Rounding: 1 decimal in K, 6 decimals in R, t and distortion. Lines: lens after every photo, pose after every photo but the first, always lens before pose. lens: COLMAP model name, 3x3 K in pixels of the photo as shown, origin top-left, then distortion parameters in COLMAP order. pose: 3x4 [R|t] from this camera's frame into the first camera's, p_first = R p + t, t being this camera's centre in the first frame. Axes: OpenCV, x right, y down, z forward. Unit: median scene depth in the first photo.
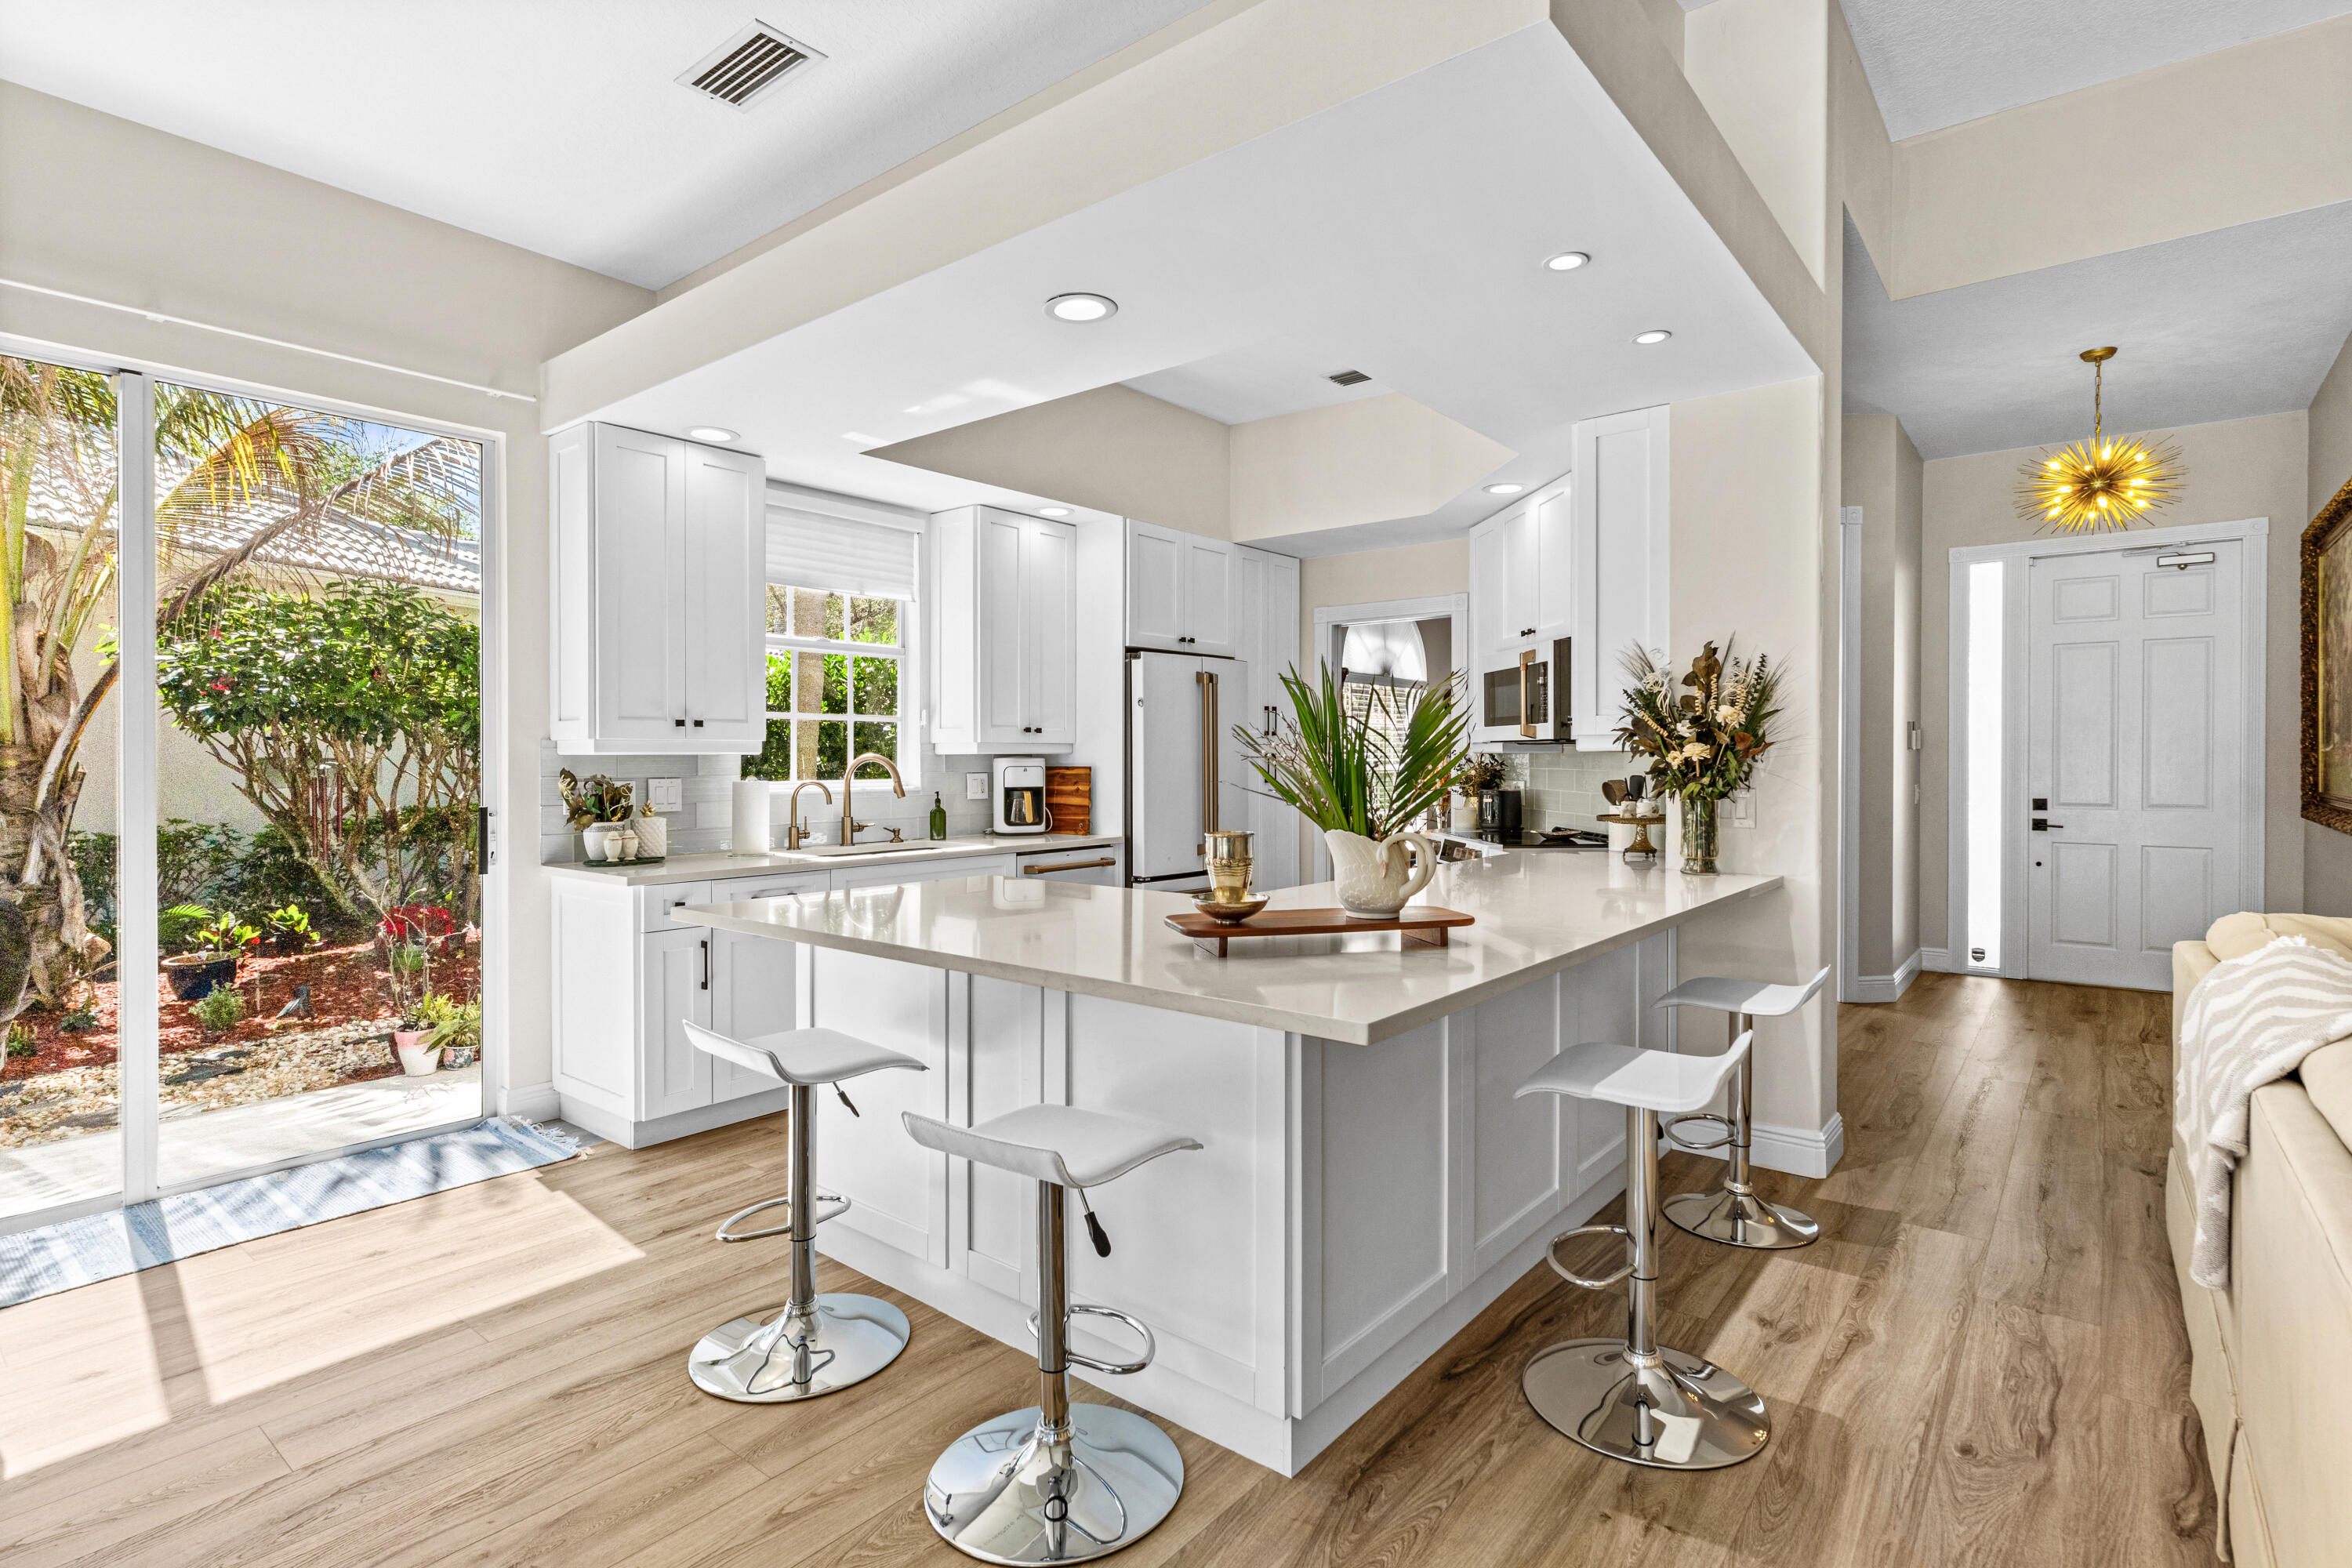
lens RADIAL K [[1135.9, 0, 1241.1], [0, 1135.9, 762.5], [0, 0, 1]] dist [0.002137, 0.000365]
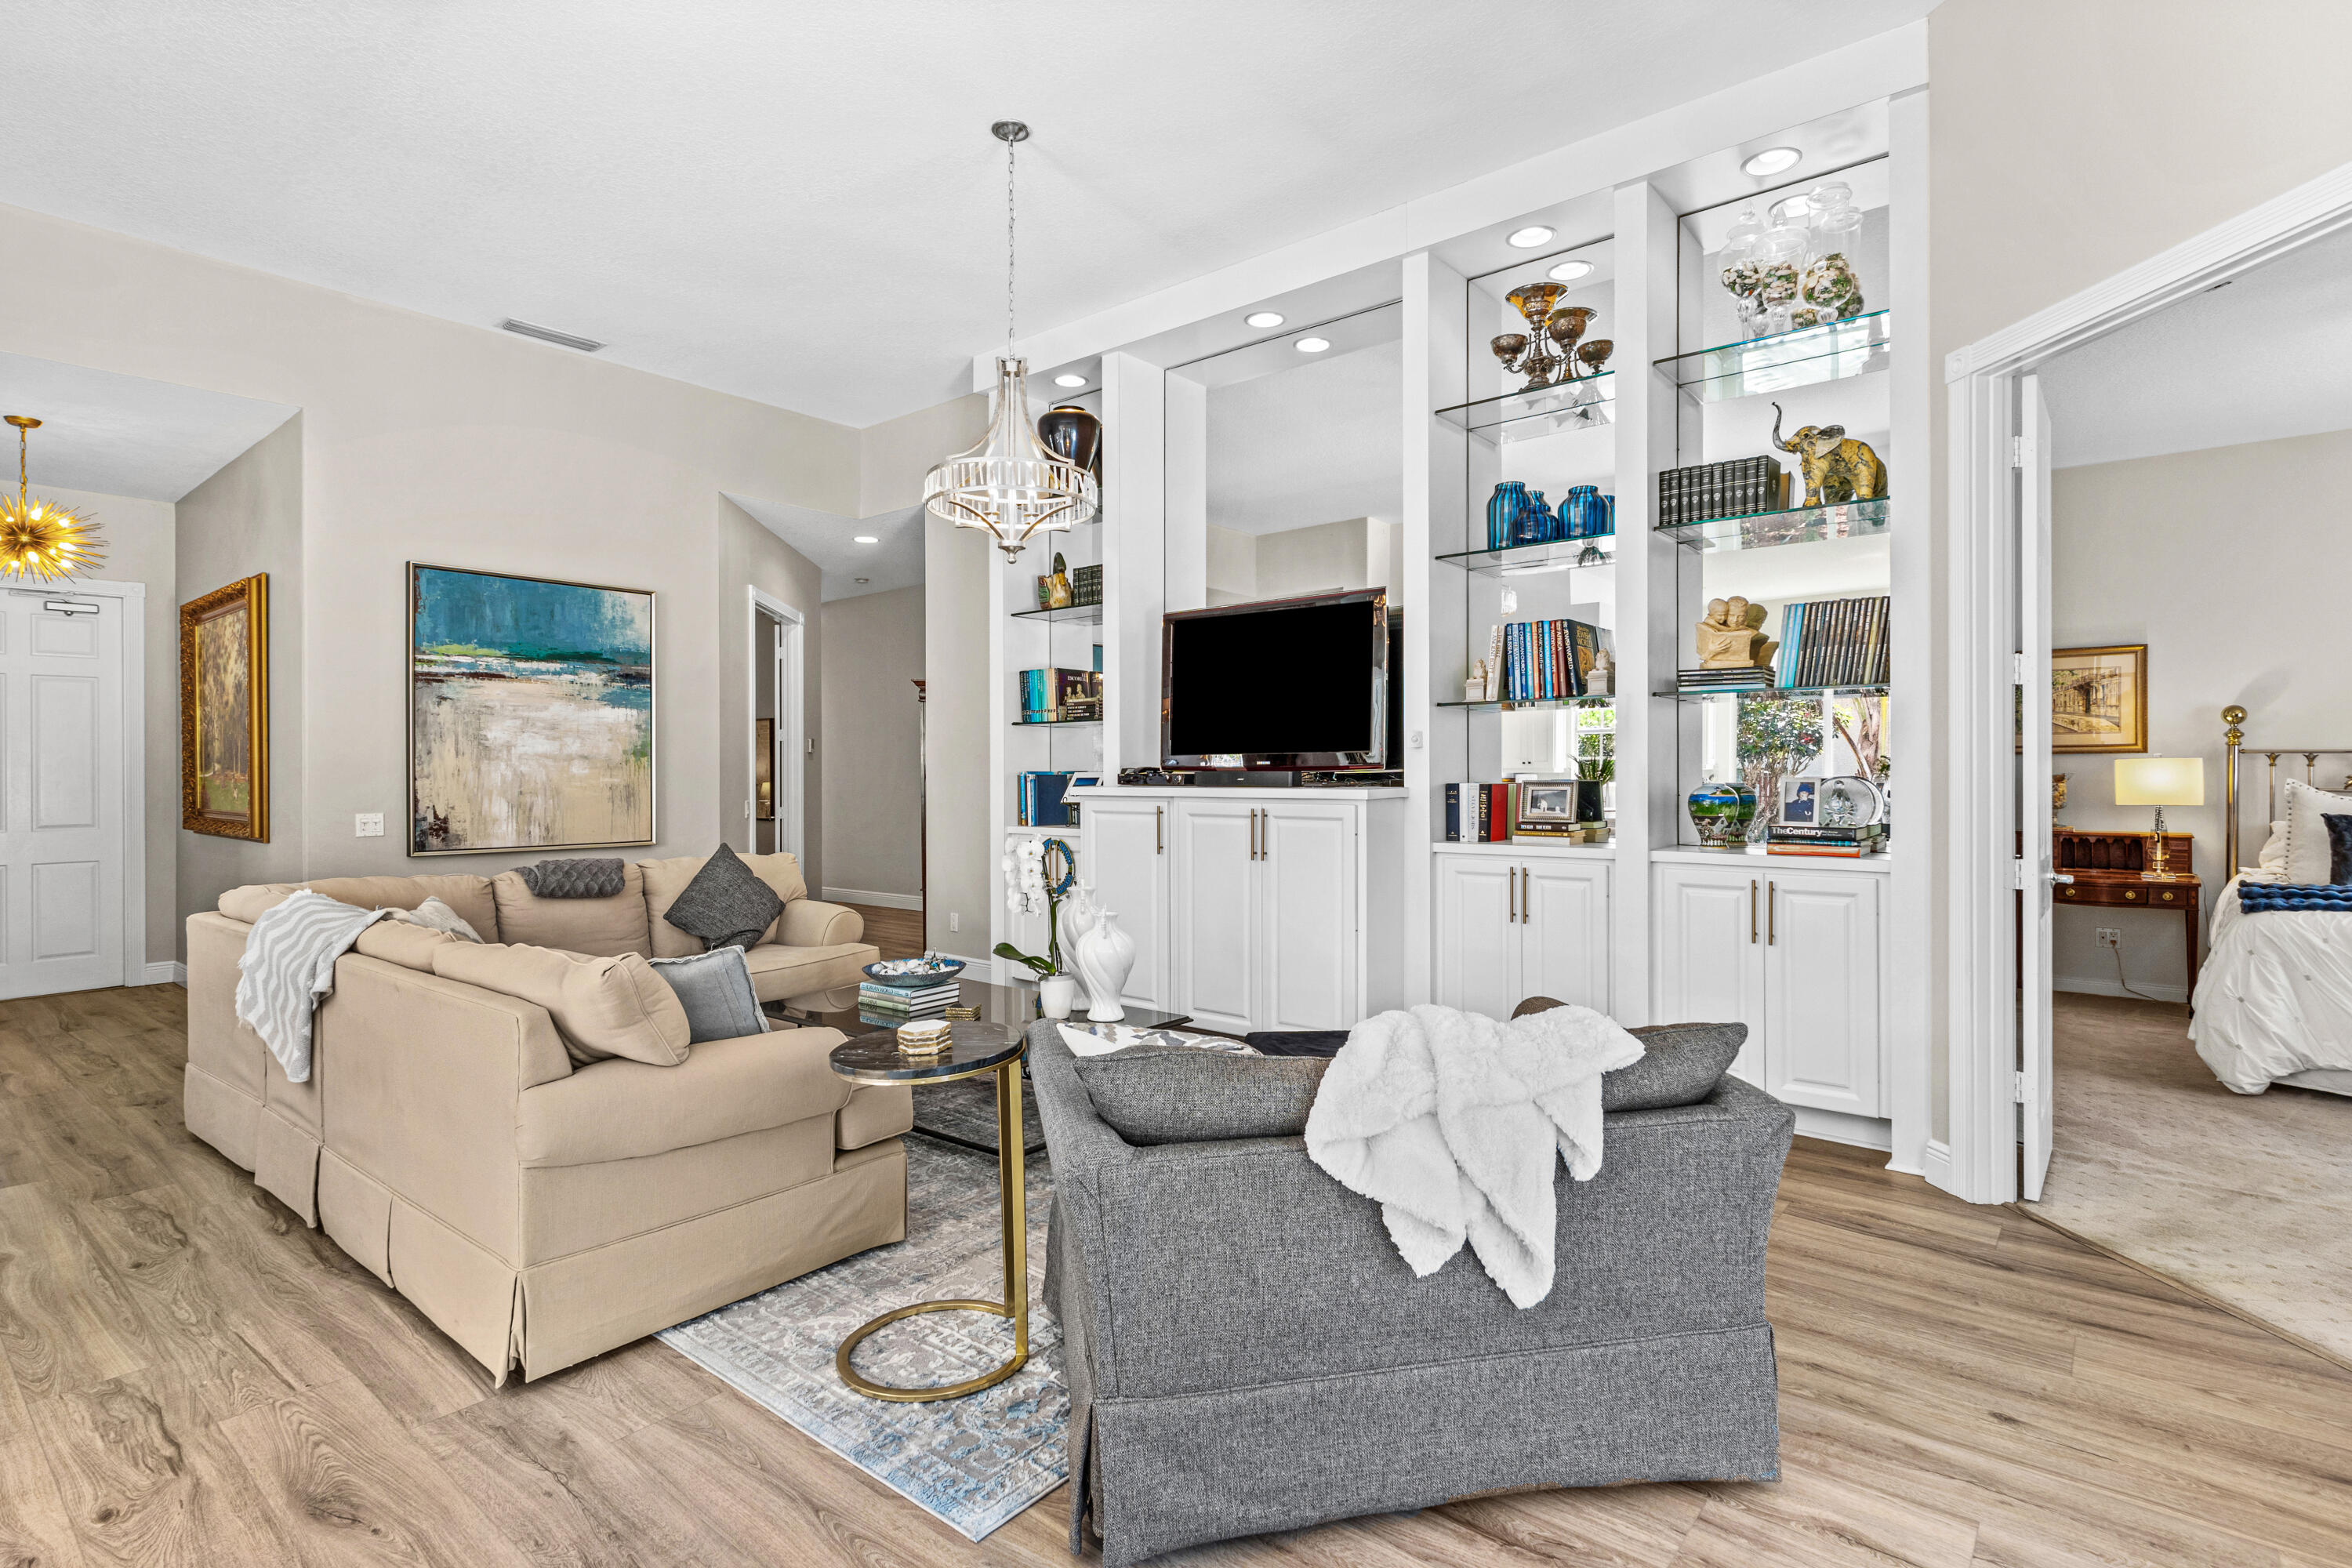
lens RADIAL K [[1147.0, 0, 1178.7], [0, 1147.0, 770.3], [0, 0, 1]] dist [0.000839, 0.000184]
pose [[0.032679, -0.000978, 0.999465, -0.335943], [0.011552, 0.999933, 0.000601, -0.005306], [-0.999399, 0.011527, 0.032688, -0.164052]]
